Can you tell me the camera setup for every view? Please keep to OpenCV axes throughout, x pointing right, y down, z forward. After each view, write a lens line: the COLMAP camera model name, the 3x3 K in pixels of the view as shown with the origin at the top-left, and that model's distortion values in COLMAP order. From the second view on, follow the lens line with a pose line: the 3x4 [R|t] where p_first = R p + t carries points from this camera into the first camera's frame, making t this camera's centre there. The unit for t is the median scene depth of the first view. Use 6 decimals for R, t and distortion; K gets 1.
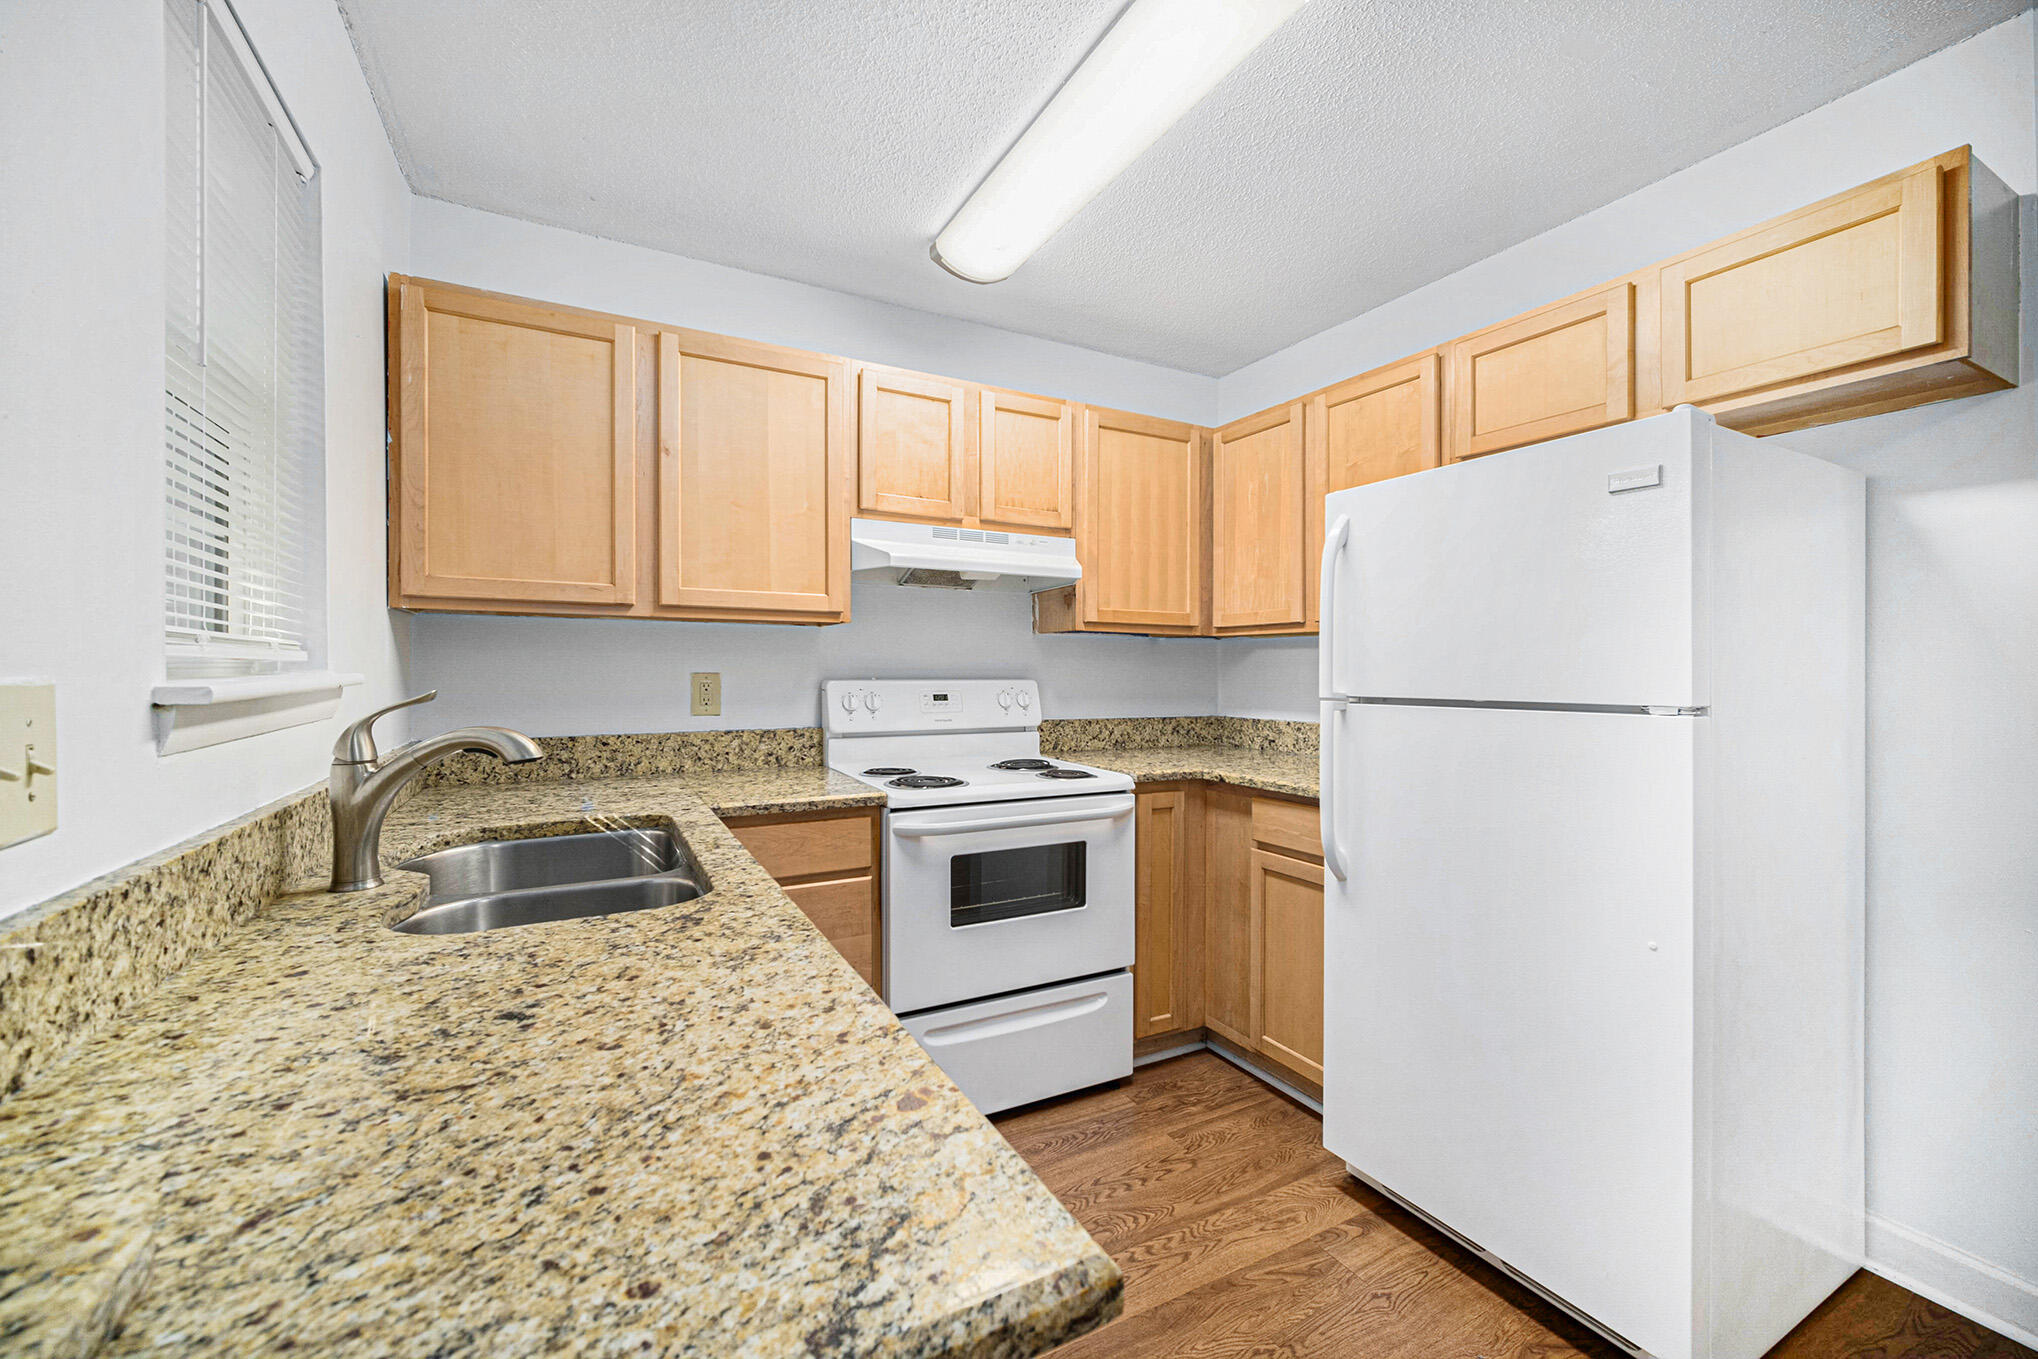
lens RADIAL K [[810.1, 0, 1030.4], [0, 810.1, 670.8], [0, 0, 1]] dist [0.001161, 0.000107]
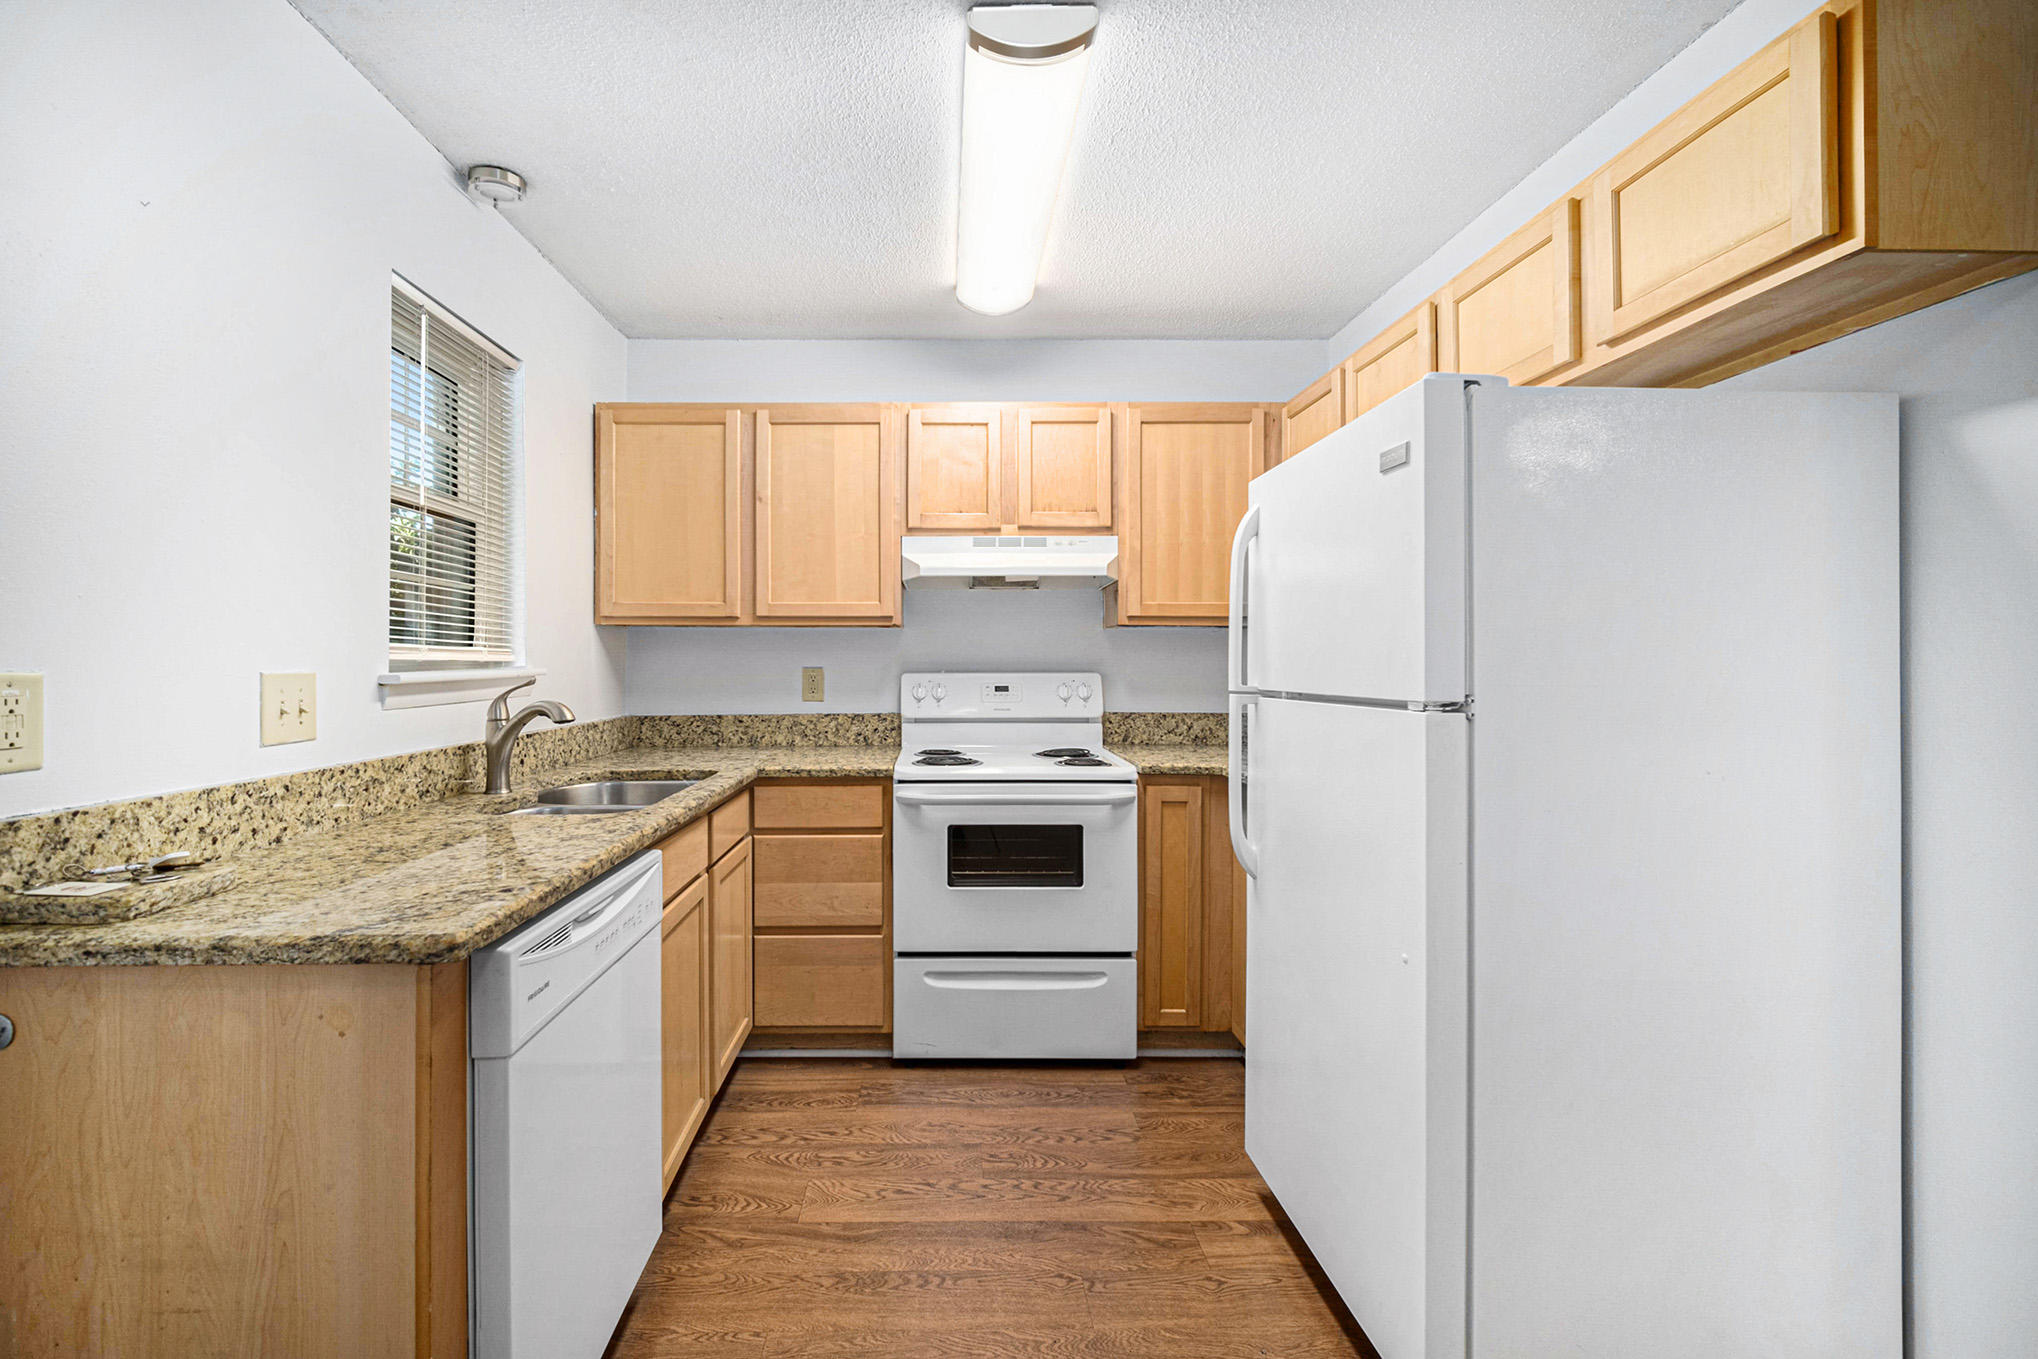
lens RADIAL K [[857.9, 0, 935.7], [0, 857.9, 662.3], [0, 0, 1]] dist [0.001537, -0.000208]
pose [[0.874009, -0.005796, -0.485876, 0.436342], [0.004673, 0.999983, -0.003523, 0.000289], [0.485888, 0.000809, 0.874021, -0.071558]]
